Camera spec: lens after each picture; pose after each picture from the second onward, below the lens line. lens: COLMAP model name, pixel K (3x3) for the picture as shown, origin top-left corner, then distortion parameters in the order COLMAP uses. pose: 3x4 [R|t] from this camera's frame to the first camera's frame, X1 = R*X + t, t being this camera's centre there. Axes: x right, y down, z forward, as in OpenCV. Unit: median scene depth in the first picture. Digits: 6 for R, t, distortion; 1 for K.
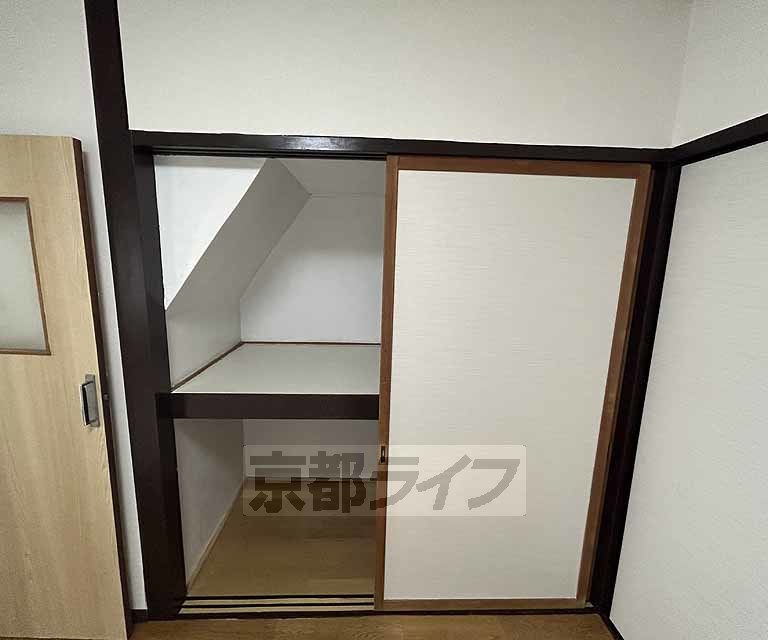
lens RADIAL K [[355.7, 0, 384.0], [0, 355.7, 320.0], [0, 0, 1]] dist [0.000586, 0.000572]
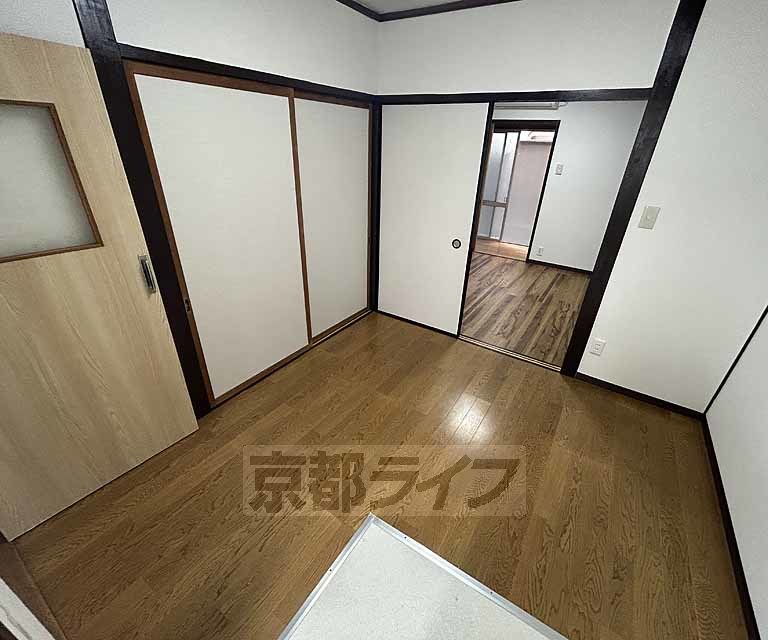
lens RADIAL K [[355.7, 0, 384.0], [0, 355.7, 320.0], [0, 0, 1]] dist [0.000586, 0.000572]
pose [[0.574519, -0.379716, 0.725082, -1.373565], [0.127430, 0.916570, 0.379026, -0.009840], [-0.808511, -0.125361, 0.574974, -0.538389]]
